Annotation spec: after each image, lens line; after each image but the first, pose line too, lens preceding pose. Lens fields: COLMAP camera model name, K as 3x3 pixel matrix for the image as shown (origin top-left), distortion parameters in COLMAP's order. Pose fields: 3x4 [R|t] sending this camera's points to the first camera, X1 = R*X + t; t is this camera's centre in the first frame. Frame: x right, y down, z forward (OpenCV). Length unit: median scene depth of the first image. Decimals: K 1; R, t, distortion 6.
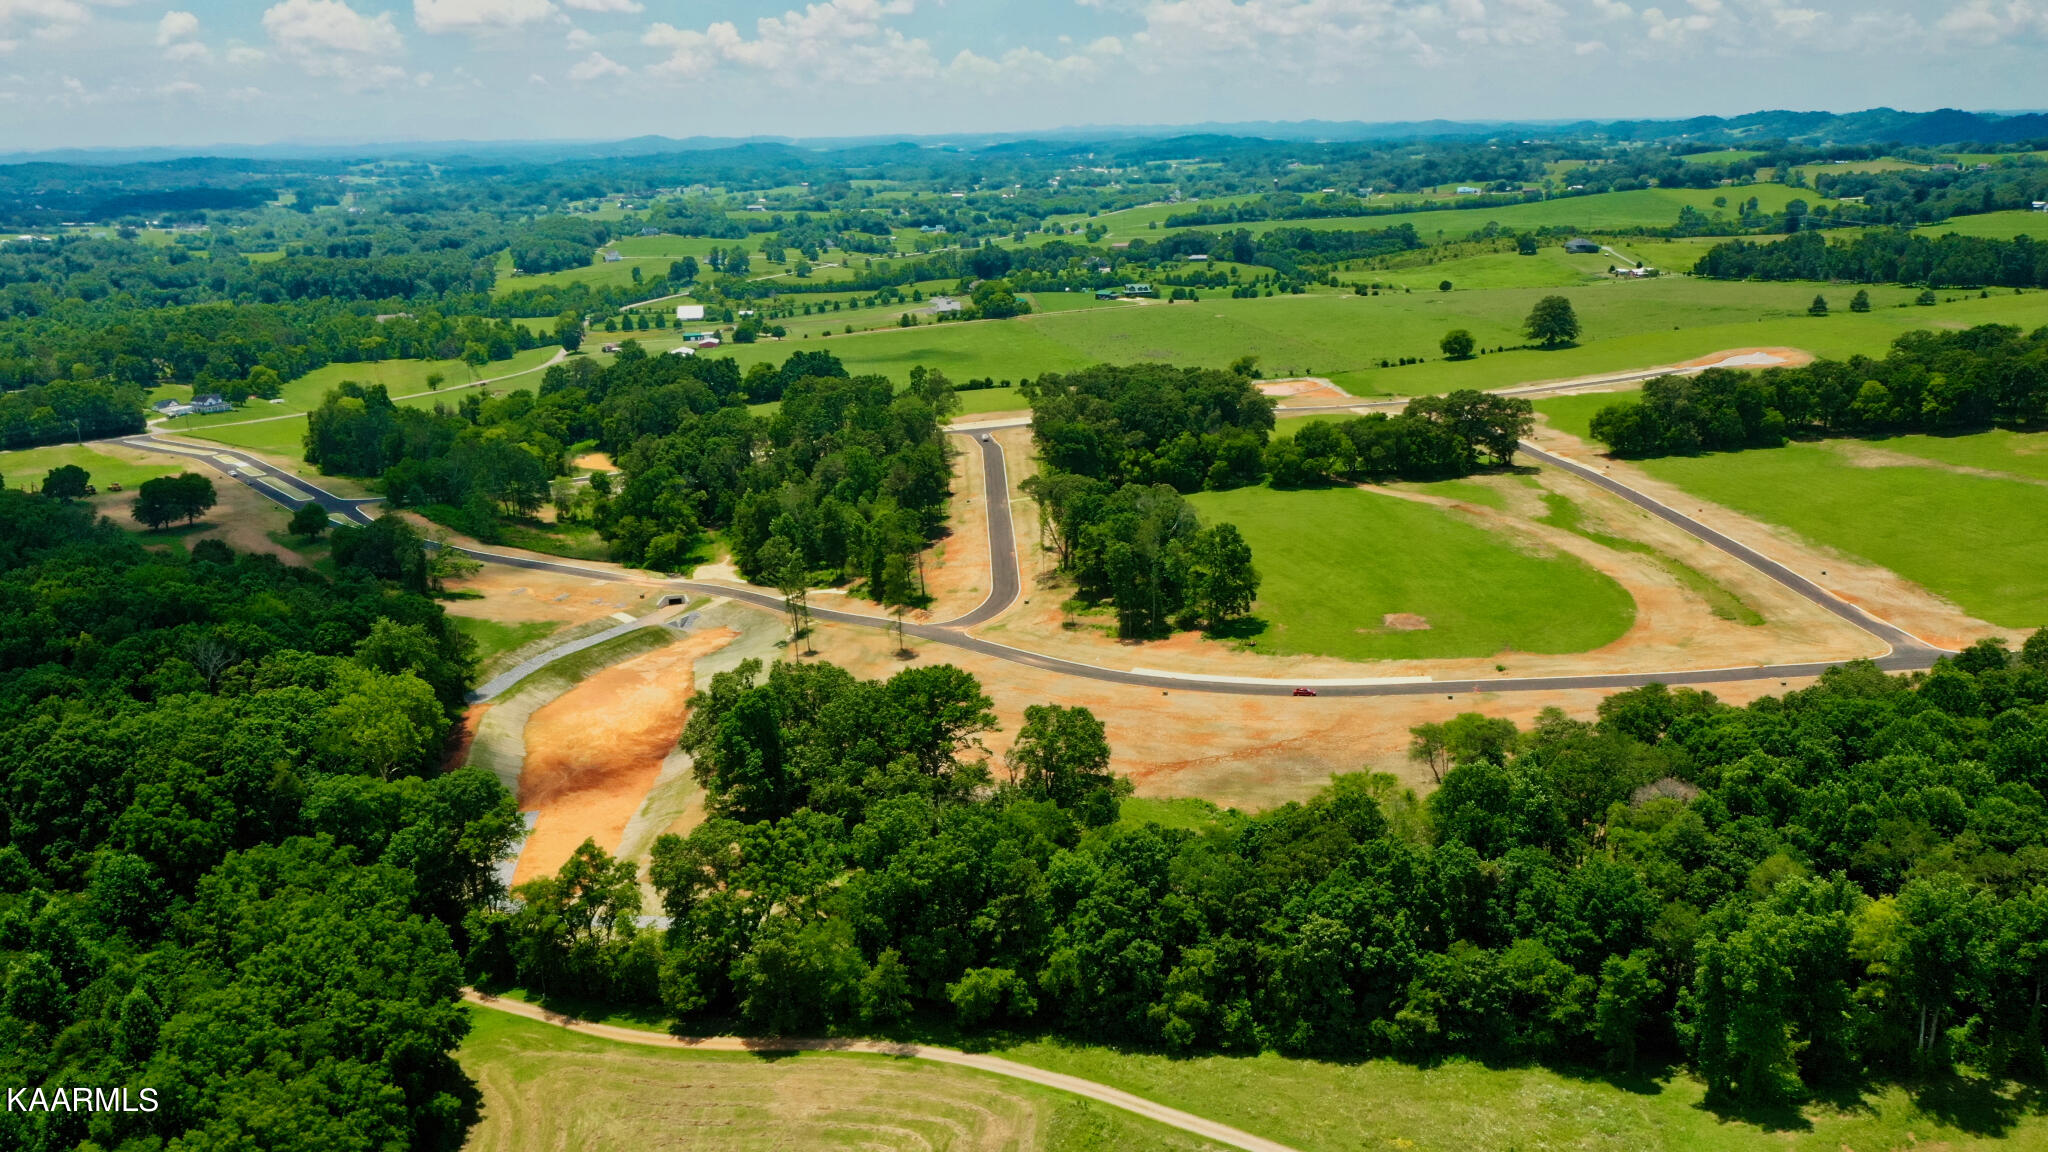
lens RADIAL K [[1635.0, 0, 1038.5], [0, 1635.0, 571.1], [0, 0, 1]] dist [0.011745, -0.009327]
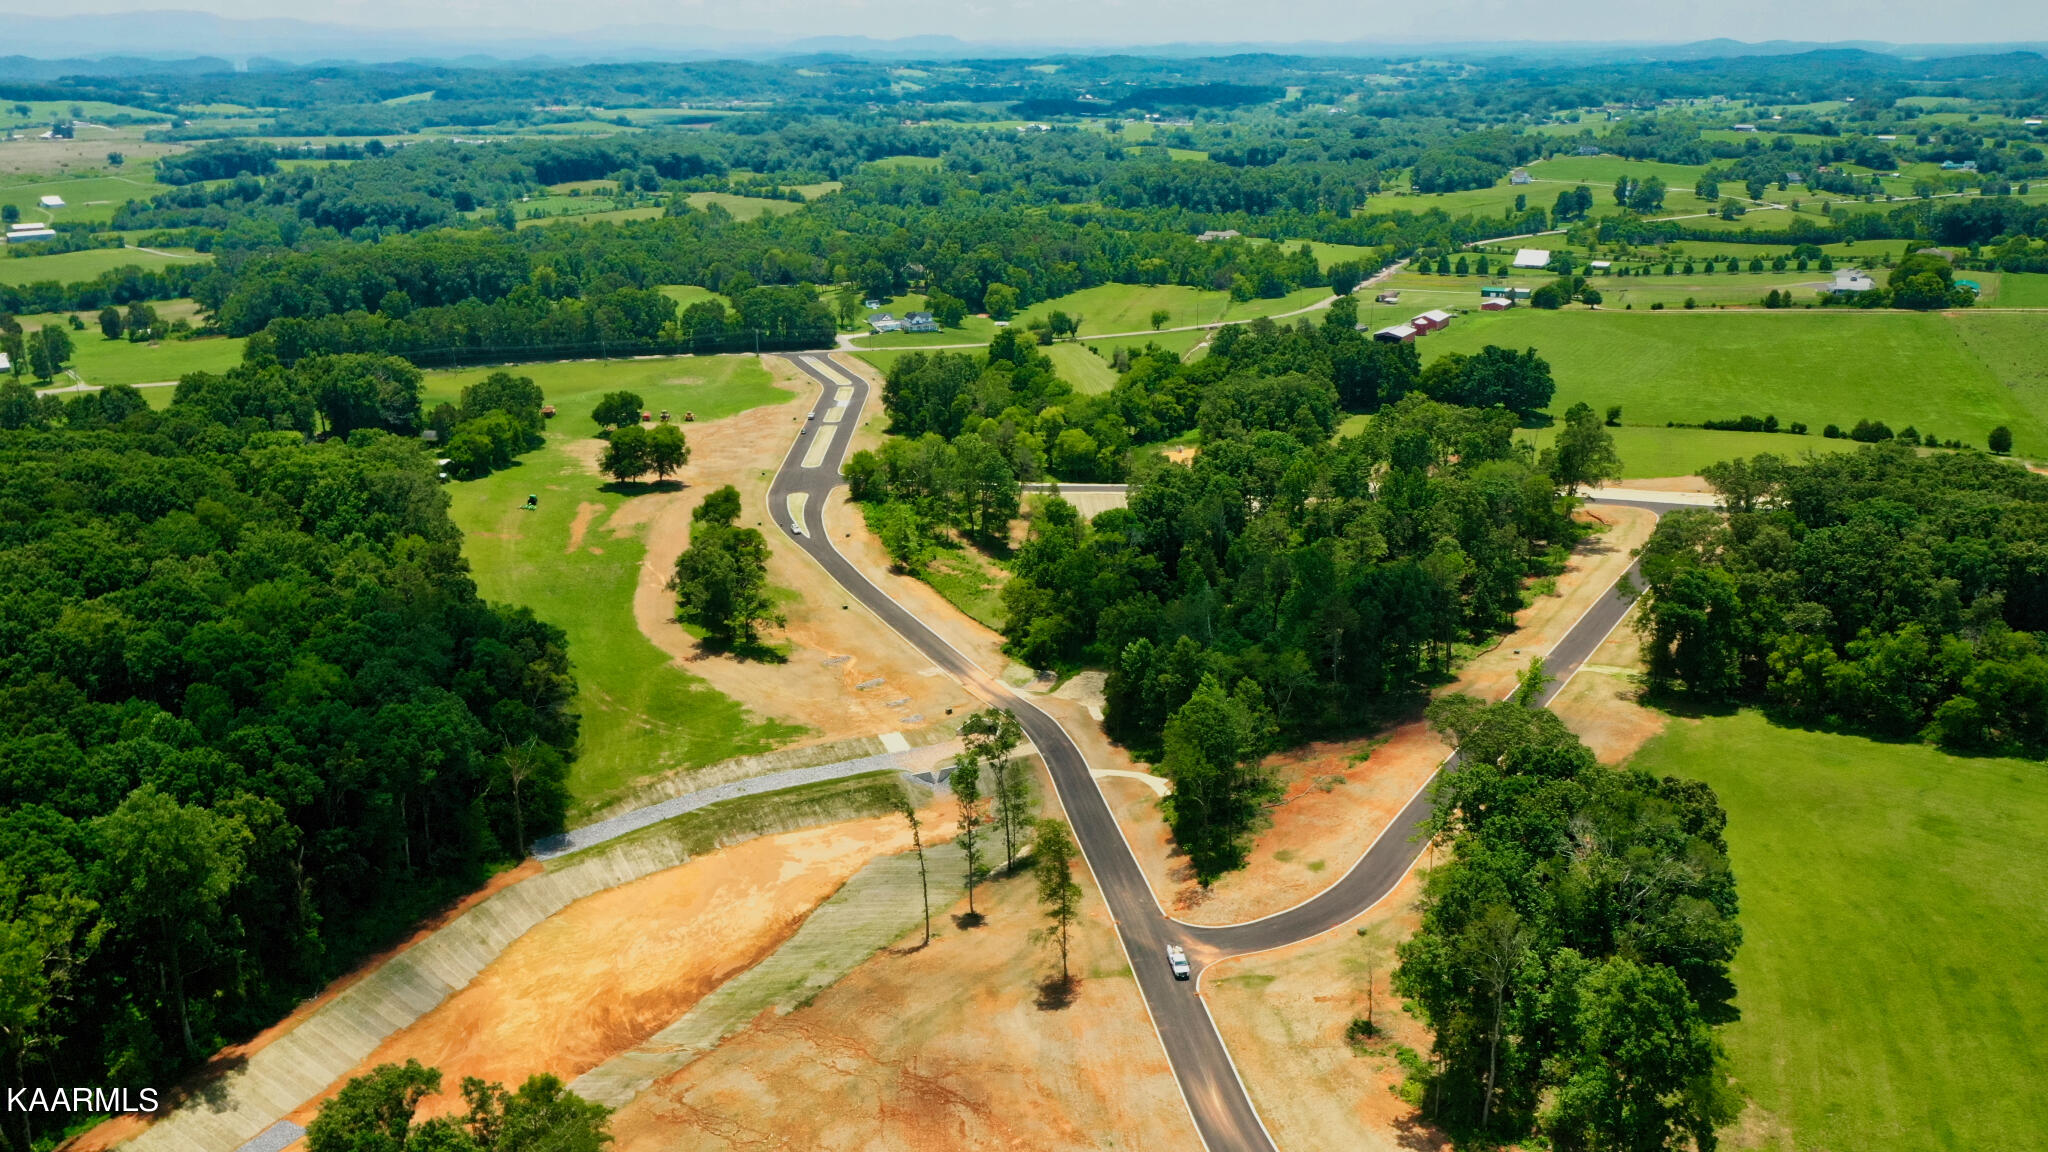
lens RADIAL K [[1635.0, 0, 1038.5], [0, 1635.0, 571.1], [0, 0, 1]] dist [0.011745, -0.009327]
pose [[0.820009, 0.192487, -0.539012, 0.068947], [-0.162313, 0.981296, 0.103502, -0.054395], [0.548853, 0.002616, 0.835915, 0.193865]]
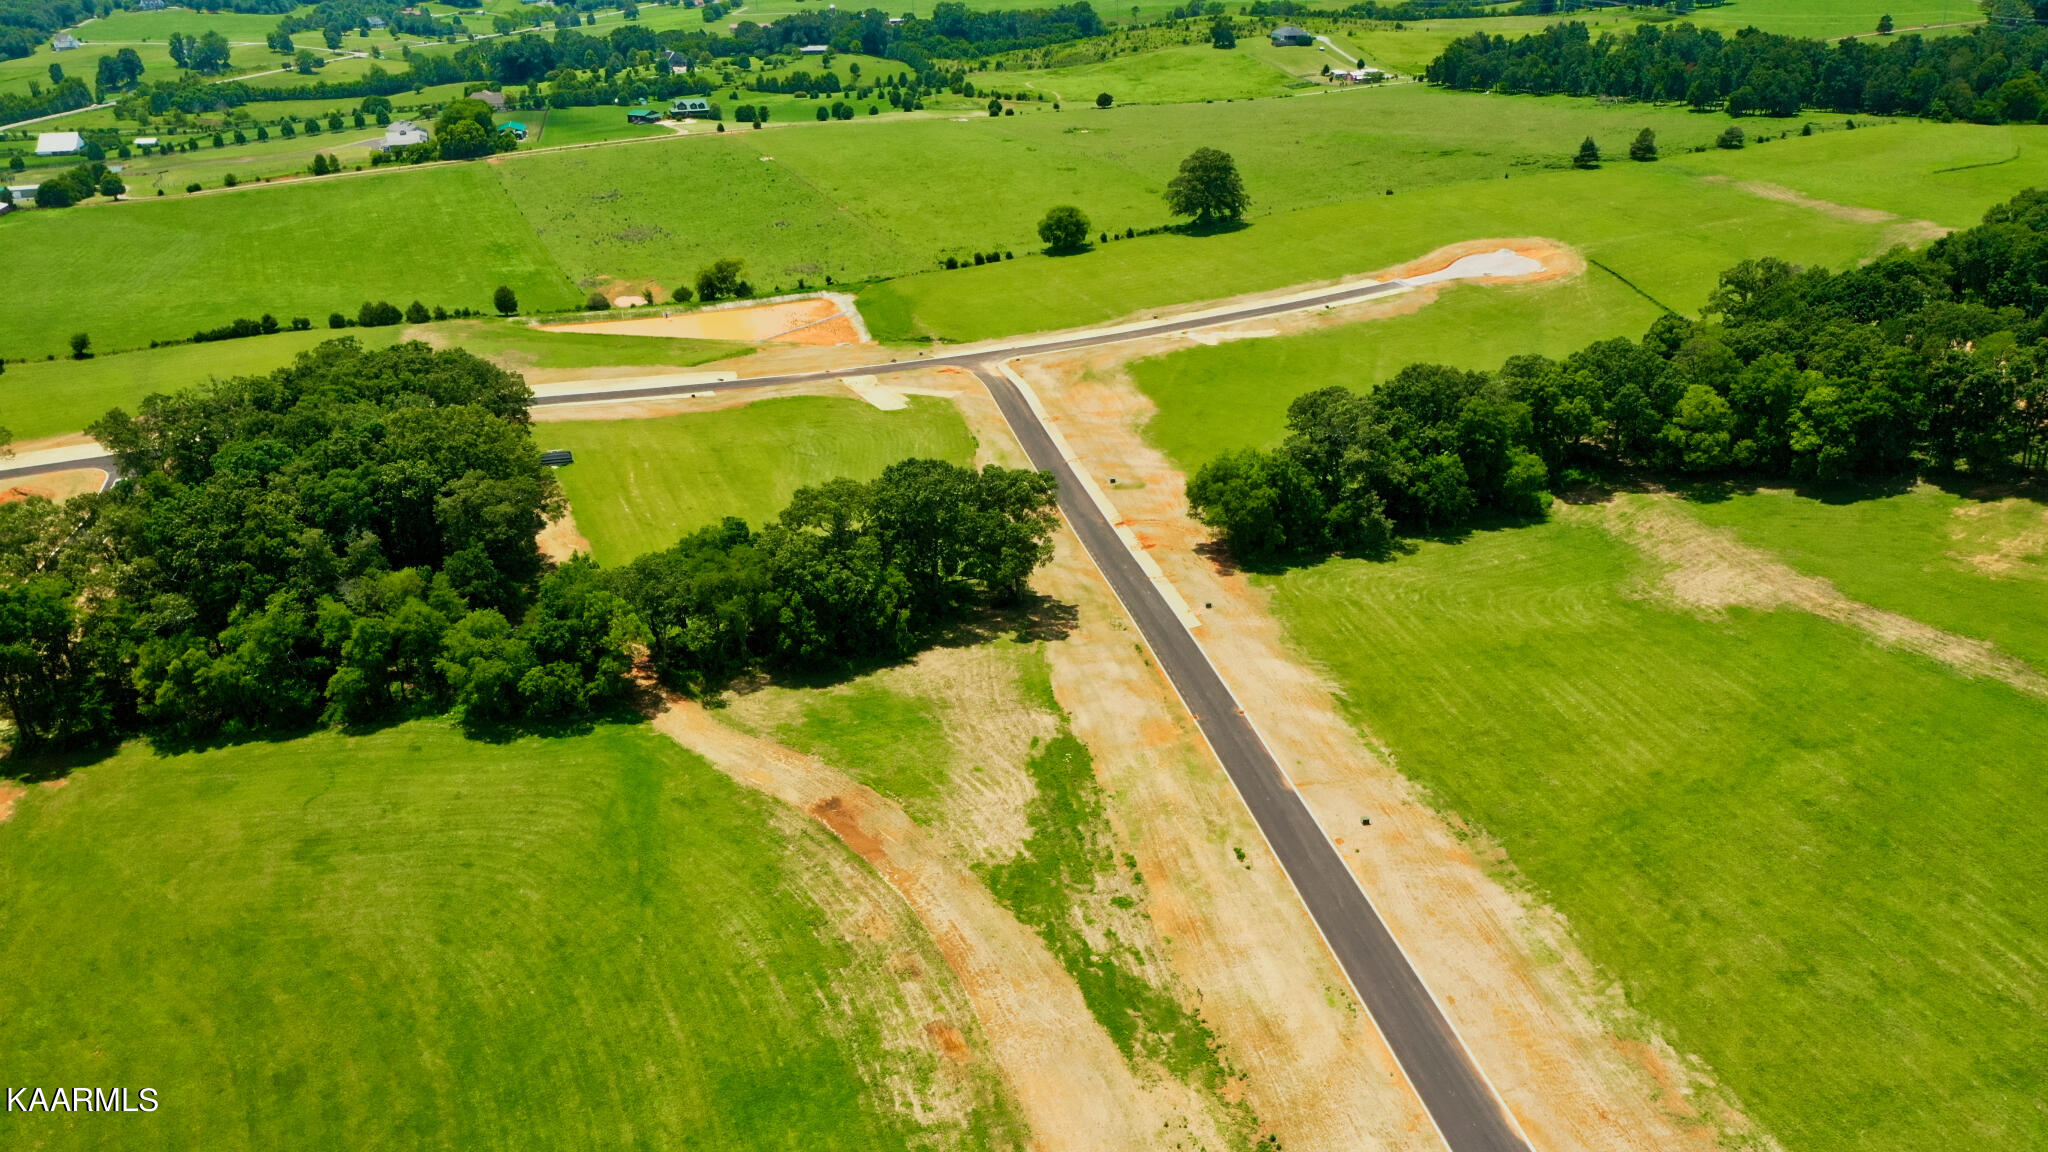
lens RADIAL K [[1635.0, 0, 1038.5], [0, 1635.0, 571.1], [0, 0, 1]] dist [0.011745, -0.009327]
pose [[0.989893, -0.049066, 0.133056, 0.115224], [0.029925, 0.989383, 0.142218, -0.072864], [-0.138622, -0.136799, 0.980852, 0.260277]]
